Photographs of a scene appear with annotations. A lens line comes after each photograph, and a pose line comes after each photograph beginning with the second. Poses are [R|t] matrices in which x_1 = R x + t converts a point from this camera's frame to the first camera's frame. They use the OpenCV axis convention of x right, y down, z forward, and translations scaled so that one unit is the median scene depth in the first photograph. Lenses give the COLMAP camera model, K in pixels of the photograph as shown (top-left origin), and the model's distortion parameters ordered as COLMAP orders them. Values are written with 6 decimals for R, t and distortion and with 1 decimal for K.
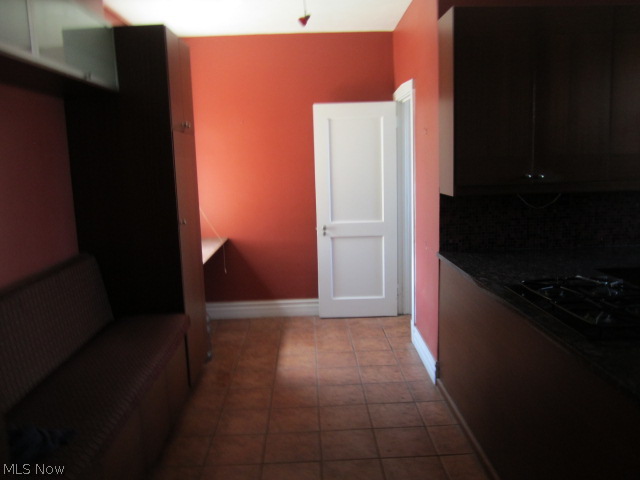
lens RADIAL K [[527.8, 0, 320.0], [0, 527.8, 240.0], [0, 0, 1]] dist [-0.059881, -0.005481]
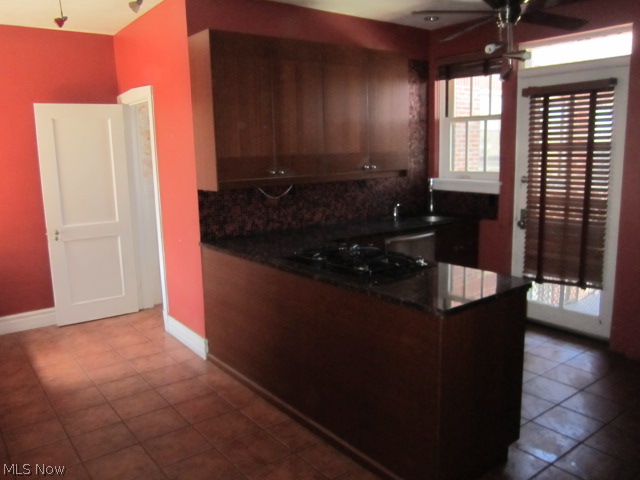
lens RADIAL K [[527.8, 0, 320.0], [0, 527.8, 240.0], [0, 0, 1]] dist [-0.059881, -0.005481]
pose [[0.804115, -0.087895, 0.587940, -0.199416], [0.090265, 0.995594, 0.025385, 0.012322], [-0.587581, 0.032658, 0.808506, -0.058012]]
